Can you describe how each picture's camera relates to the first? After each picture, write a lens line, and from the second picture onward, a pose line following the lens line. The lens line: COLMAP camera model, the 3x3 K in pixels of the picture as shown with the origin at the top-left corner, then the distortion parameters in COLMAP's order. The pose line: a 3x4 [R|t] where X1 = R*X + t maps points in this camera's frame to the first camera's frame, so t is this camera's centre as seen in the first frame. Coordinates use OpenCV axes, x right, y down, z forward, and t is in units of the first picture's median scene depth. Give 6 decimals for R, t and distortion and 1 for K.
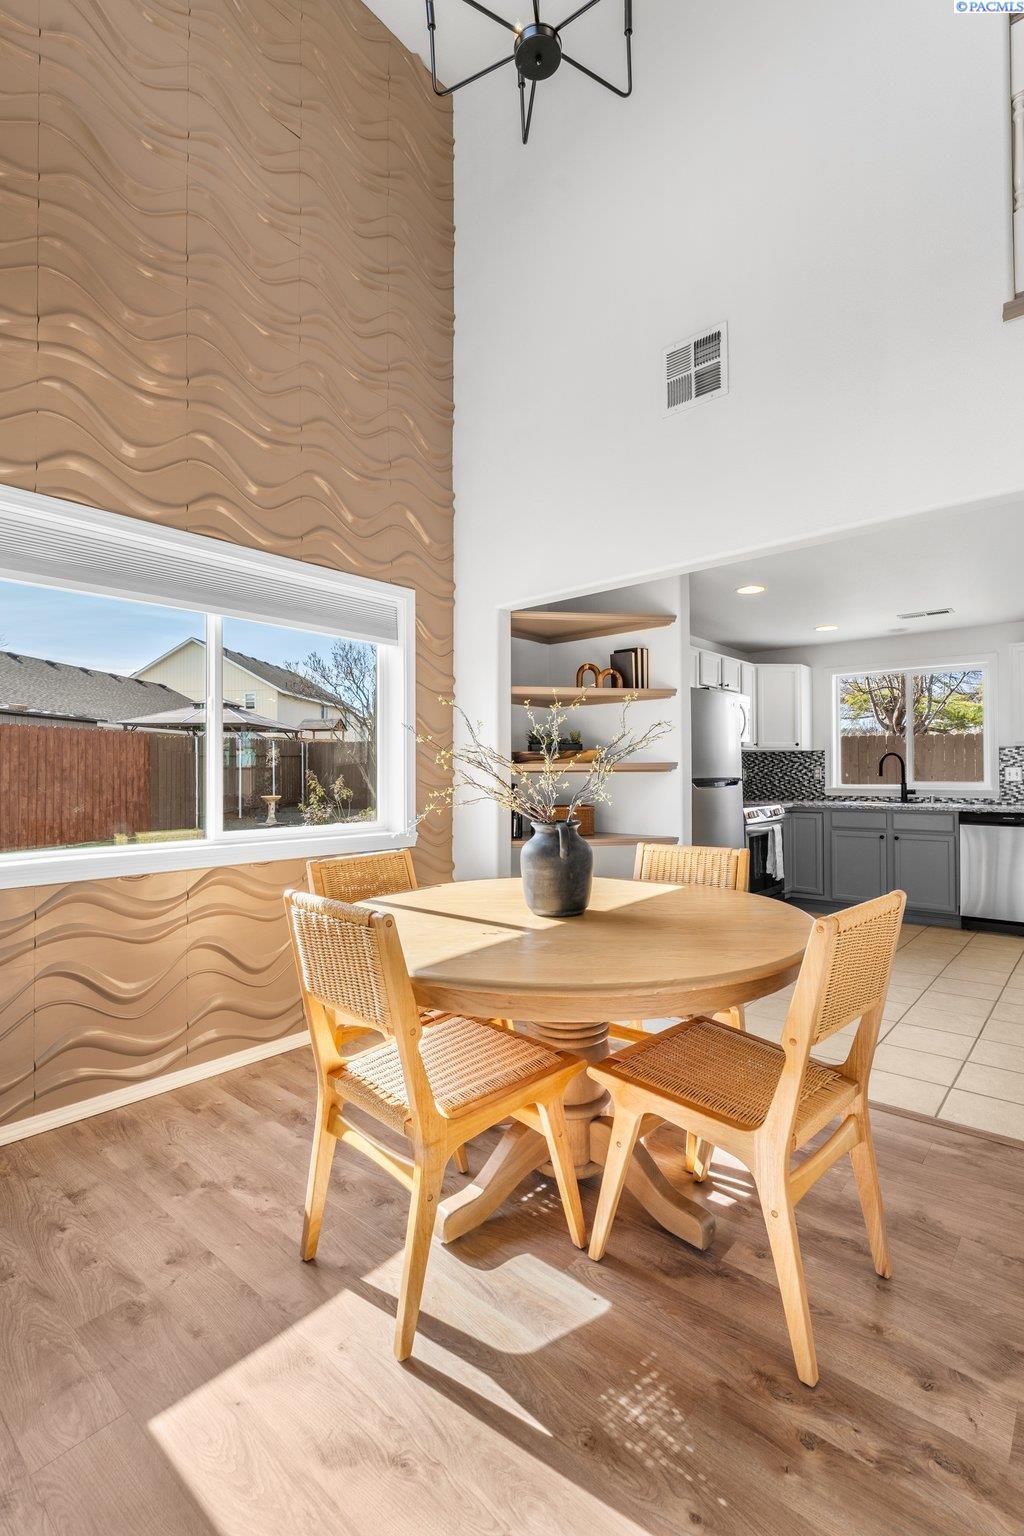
lens RADIAL K [[692.6, 0, 492.6], [0, 692.6, 766.5], [0, 0, 1]] dist [-0.014033, 0.001653]
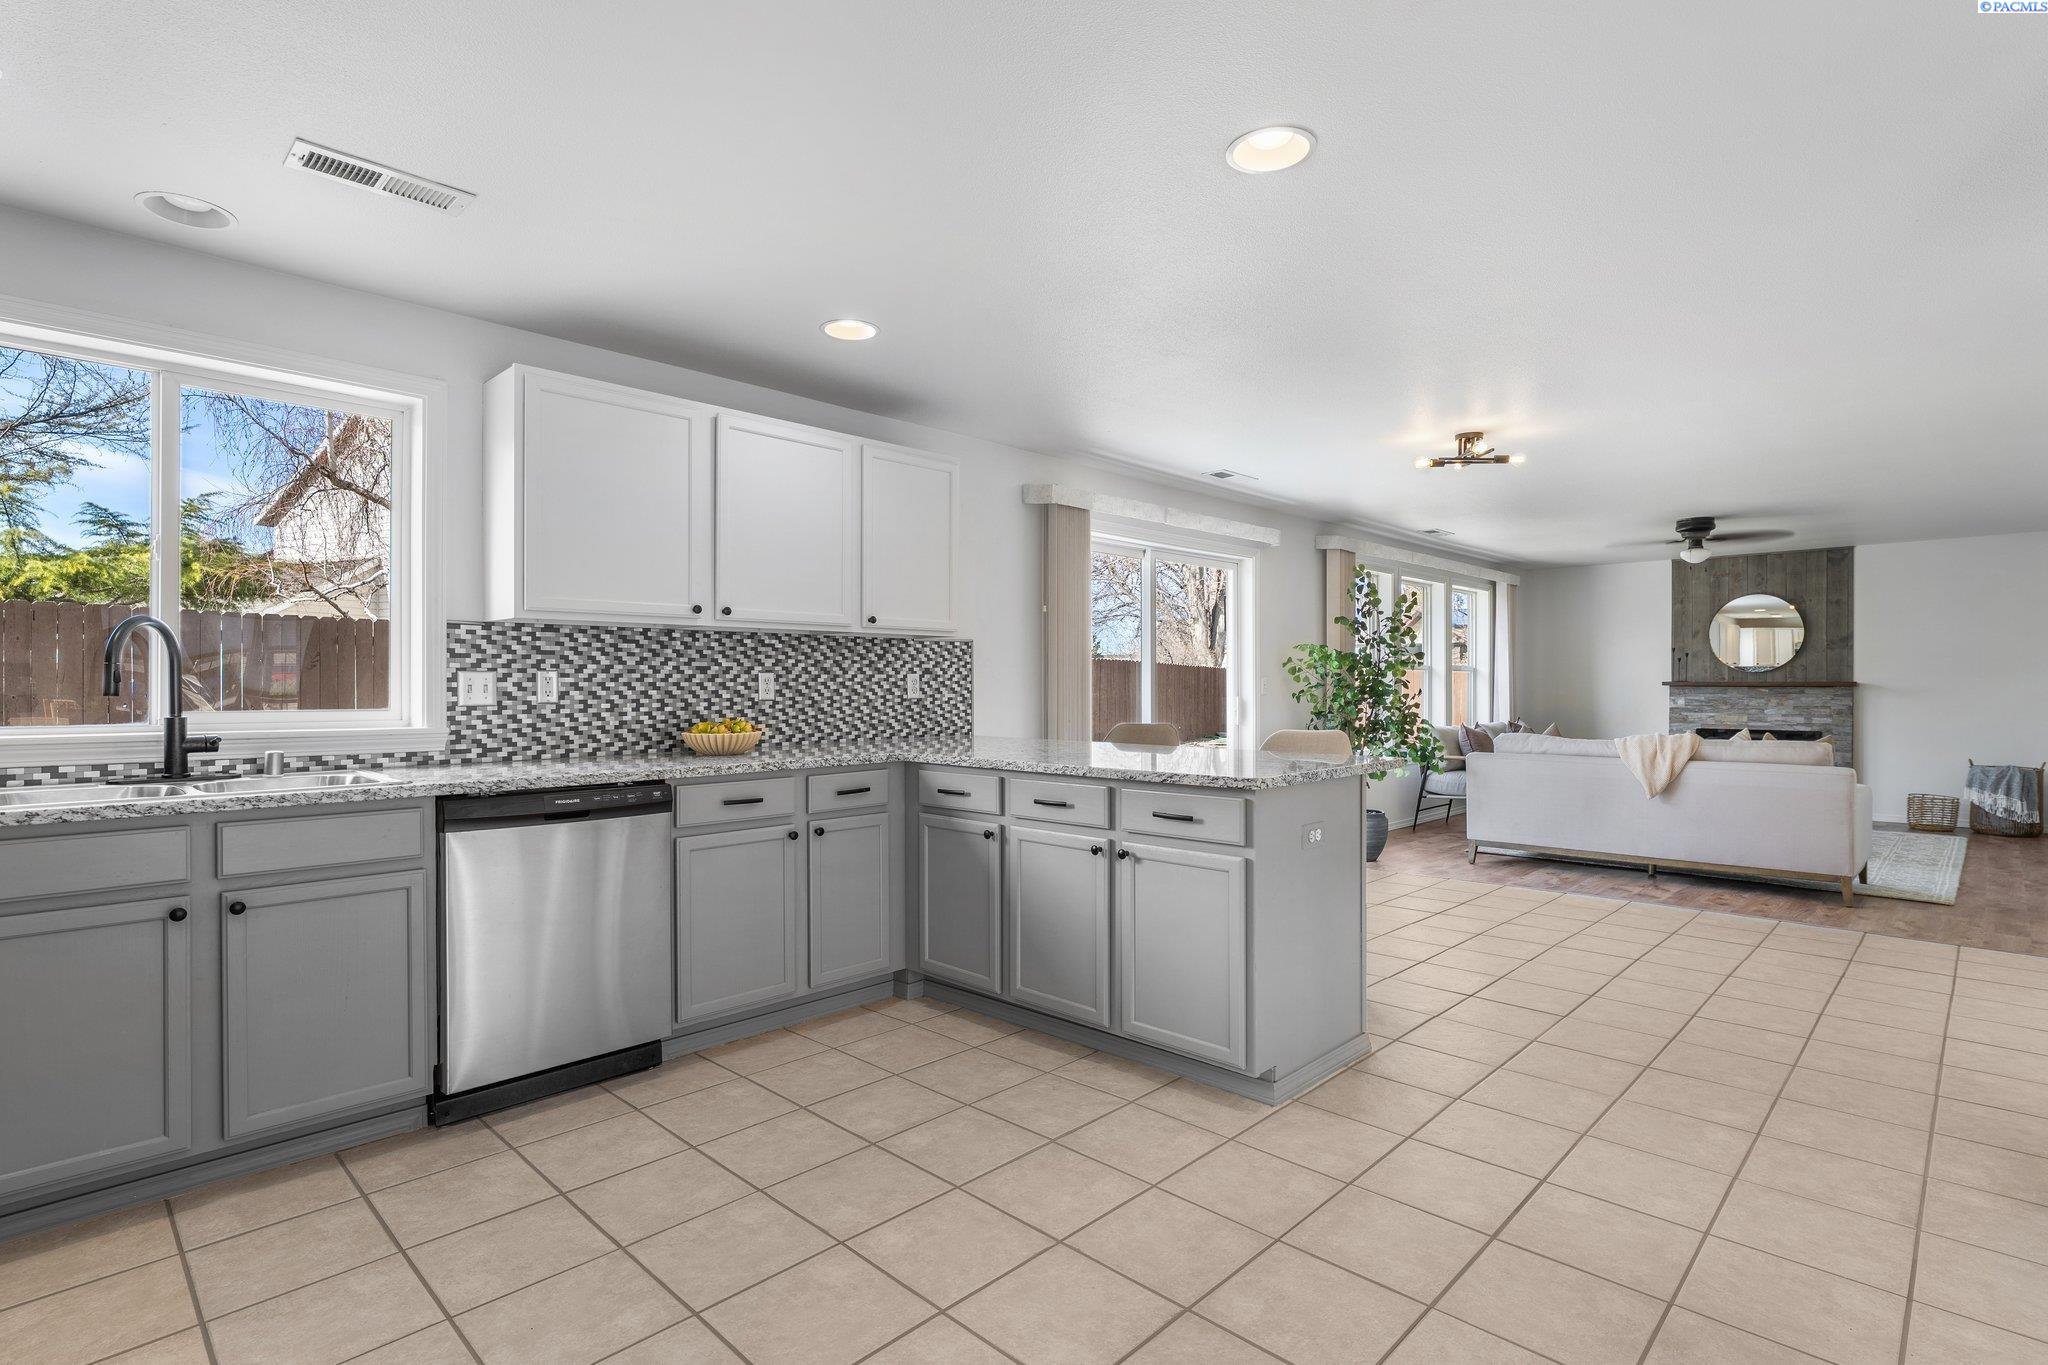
lens RADIAL K [[970.2, 0, 1029.3], [0, 970.2, 687.9], [0, 0, 1]] dist [0.002015, -0.001923]
pose [[0.023733, 0.001228, 0.999718, 0.270577], [-0.010447, 0.999945, -0.000980, 0.011261], [-0.999664, -0.010421, 0.023744, 0.968919]]
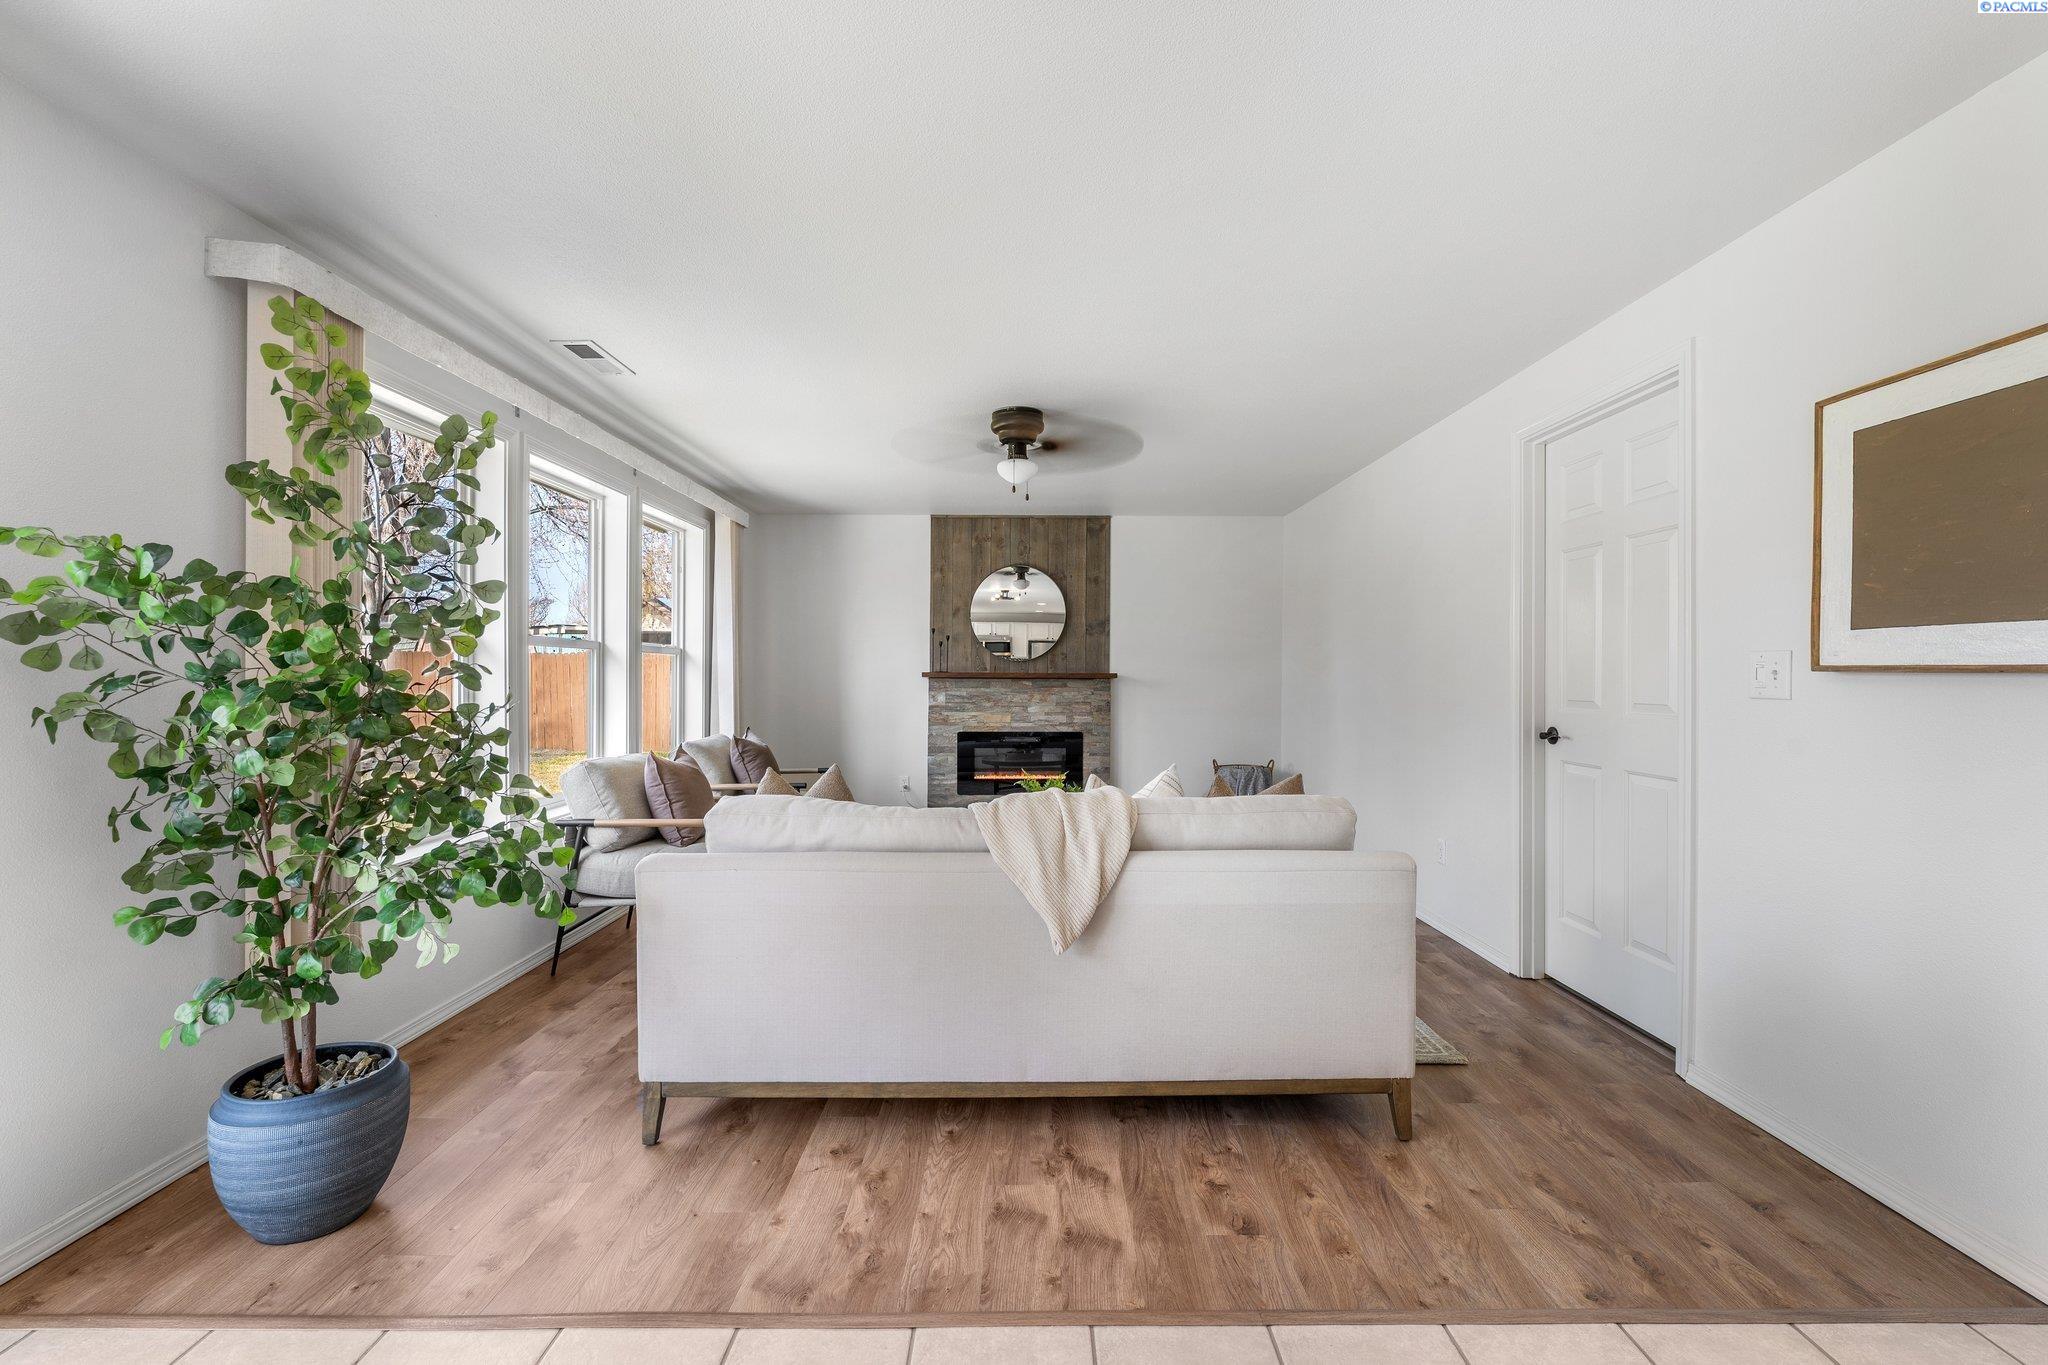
lens RADIAL K [[910.1, 0, 1027.3], [0, 910.1, 684.6], [0, 0, 1]] dist [-0.014146, 0.002677]
pose [[-0.683341, -0.005453, 0.730079, 1.407987], [-0.007602, 0.999971, 0.000354, -0.002341], [-0.730060, -0.005308, -0.683362, 0.449220]]
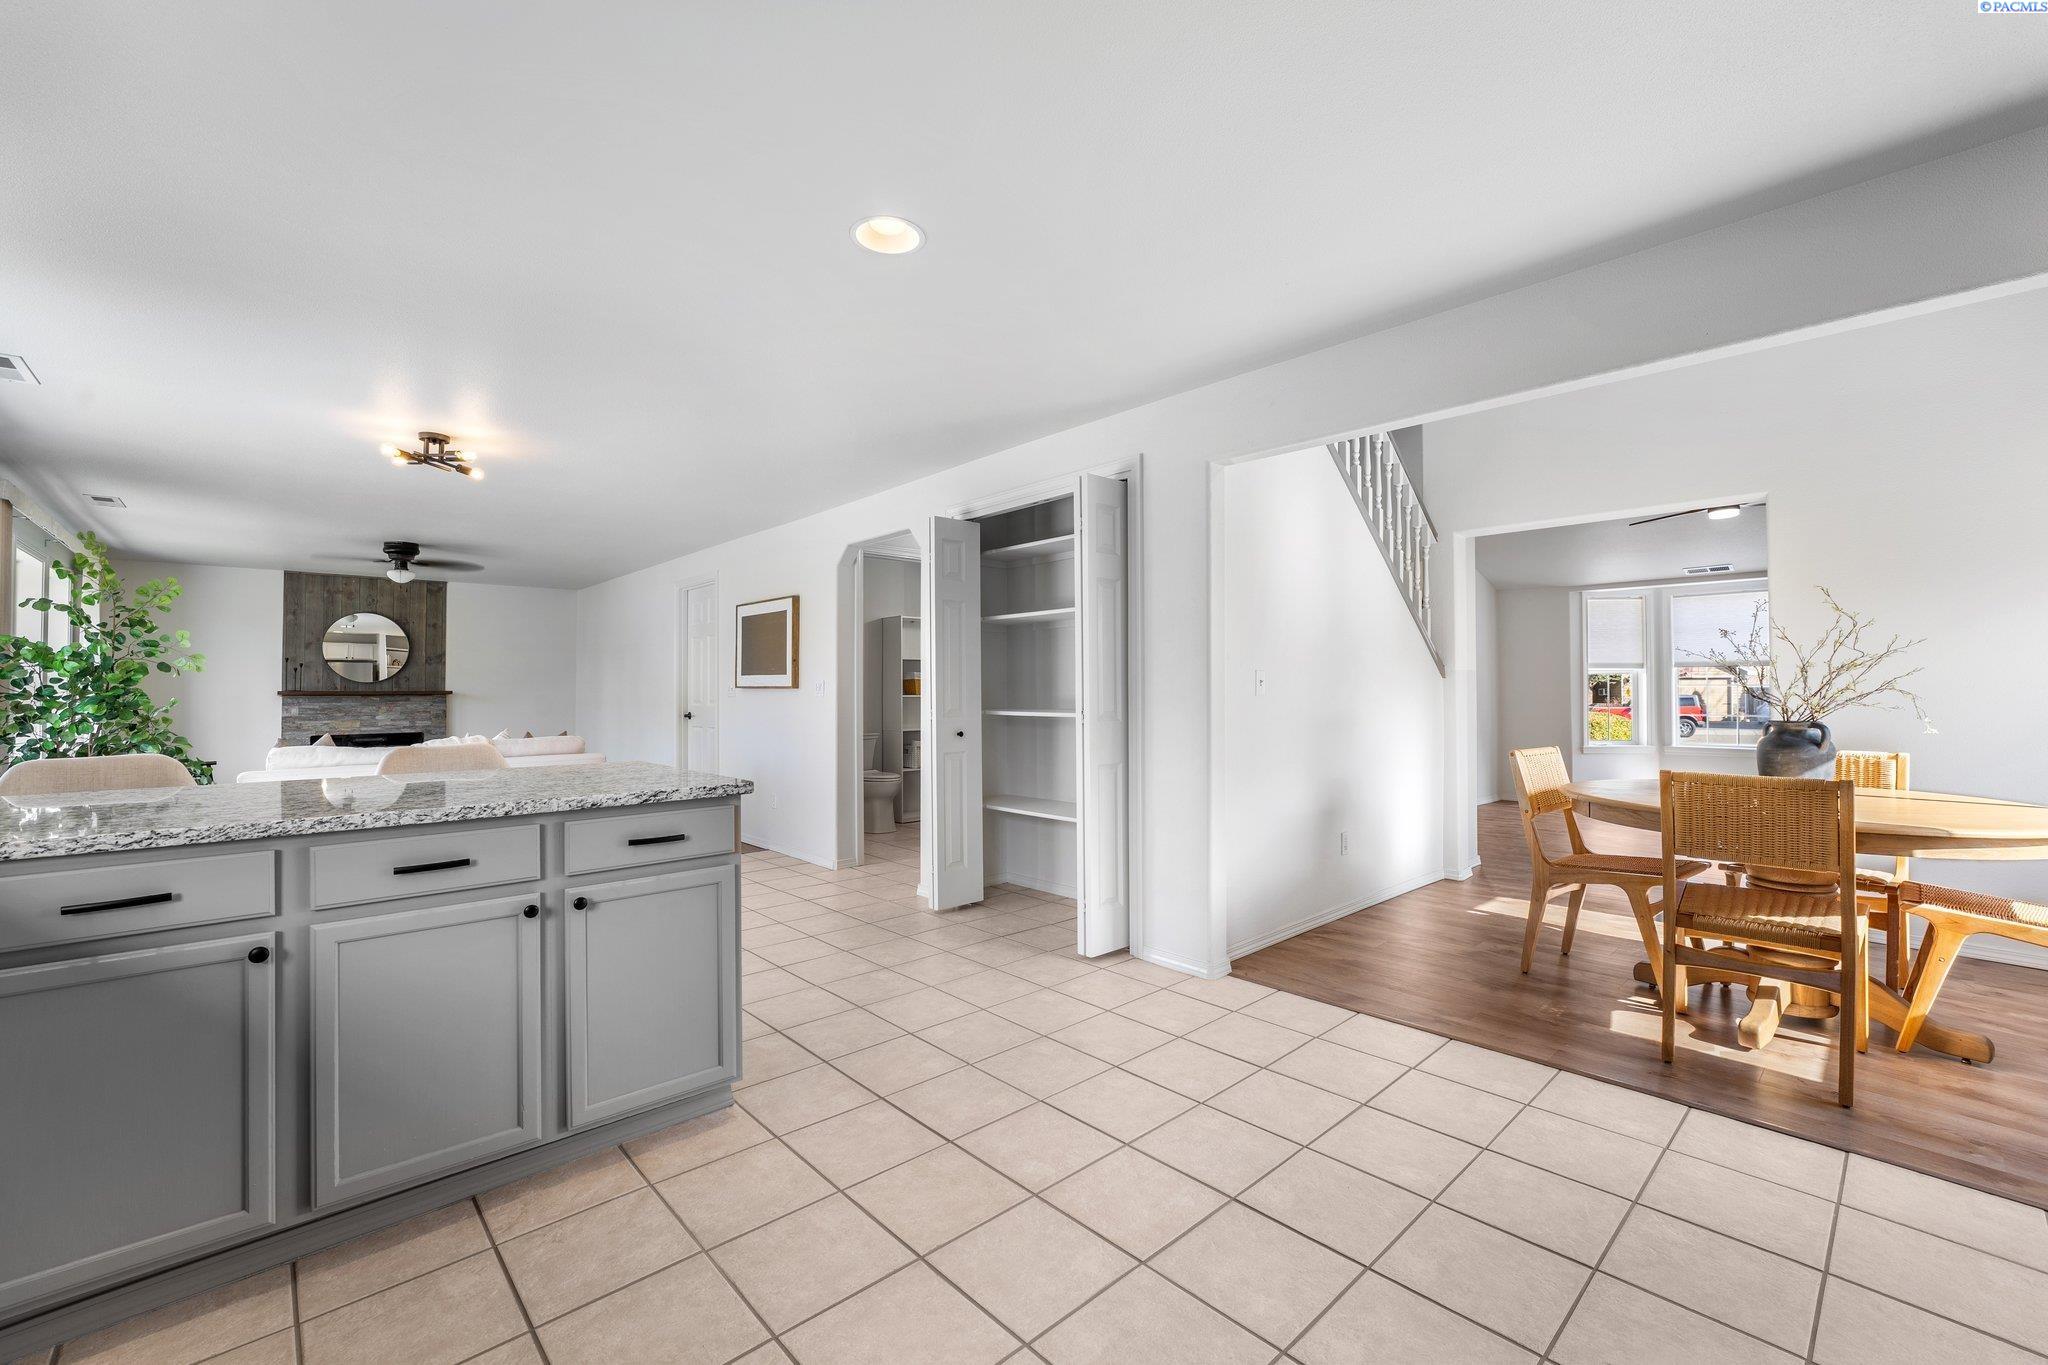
lens RADIAL K [[856.3, 0, 1029.6], [0, 856.3, 677.8], [0, 0, 1]] dist [-0.018036, -0.000155]
pose [[-0.996394, 0.011505, 0.084068, 0.710188], [0.009387, 0.999630, -0.025549, 0.015390], [-0.084331, -0.024668, -0.996132, 1.425282]]
